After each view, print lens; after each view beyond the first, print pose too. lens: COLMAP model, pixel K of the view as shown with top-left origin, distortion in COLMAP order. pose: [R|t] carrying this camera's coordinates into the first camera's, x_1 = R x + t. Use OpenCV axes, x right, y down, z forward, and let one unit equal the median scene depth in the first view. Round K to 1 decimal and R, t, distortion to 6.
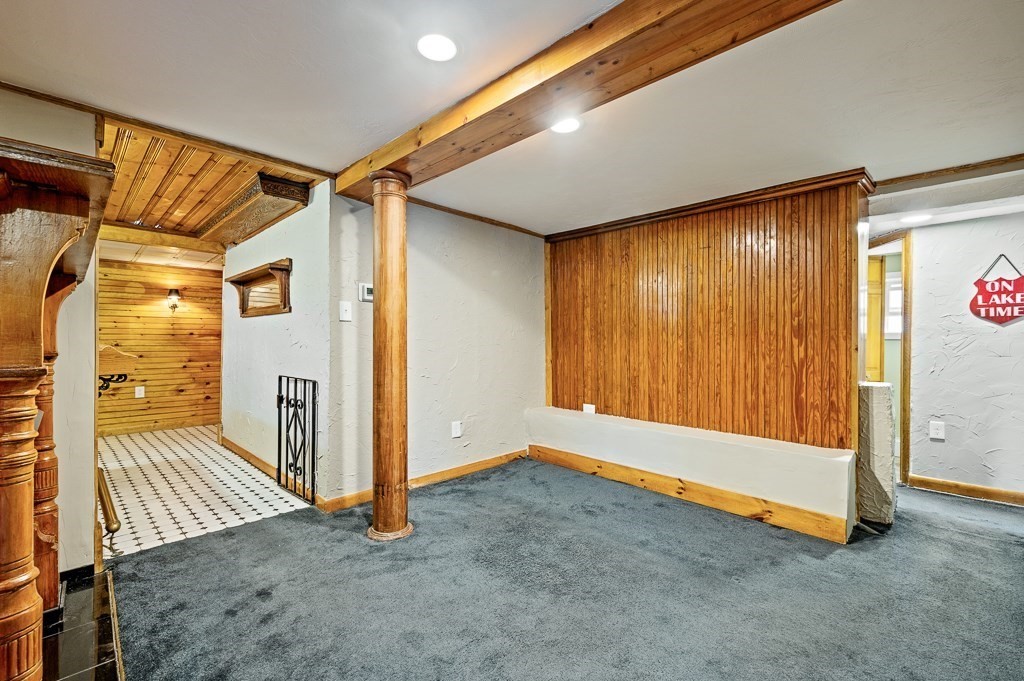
lens RADIAL K [[439.2, 0, 508.6], [0, 439.2, 341.9], [0, 0, 1]] dist [0.004311, -0.001847]
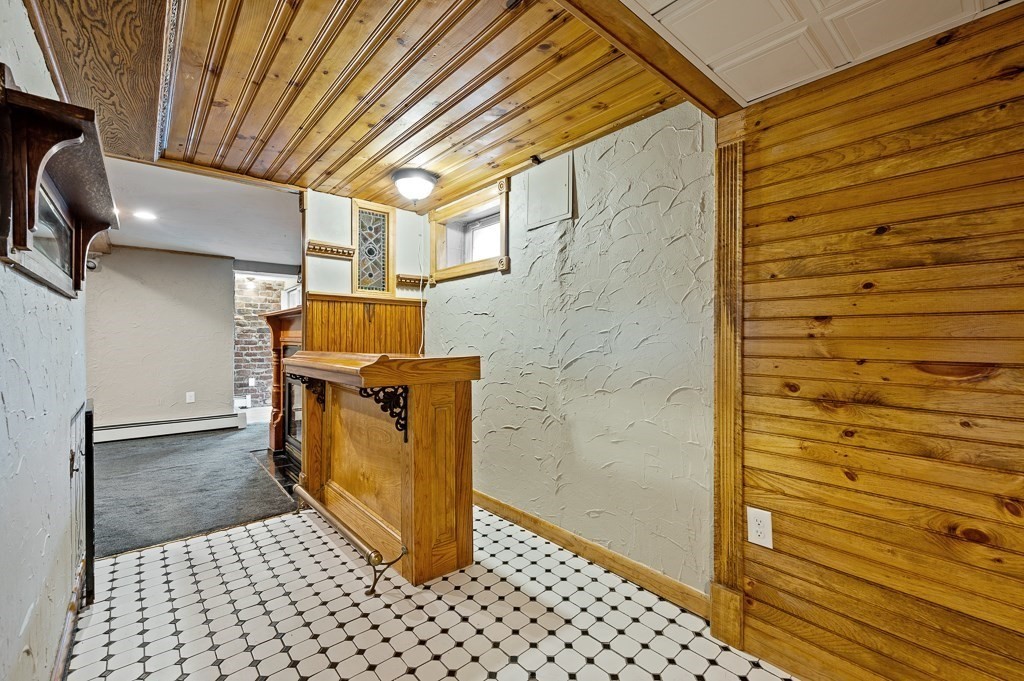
lens RADIAL K [[439.2, 0, 515.3], [0, 439.2, 340.6], [0, 0, 1]] dist [0.004311, -0.001847]
pose [[-0.997070, -0.001415, 0.076480, -1.342263], [-0.001331, 0.999998, 0.001160, -0.019304], [-0.076482, 0.001054, -0.997070, 1.842634]]
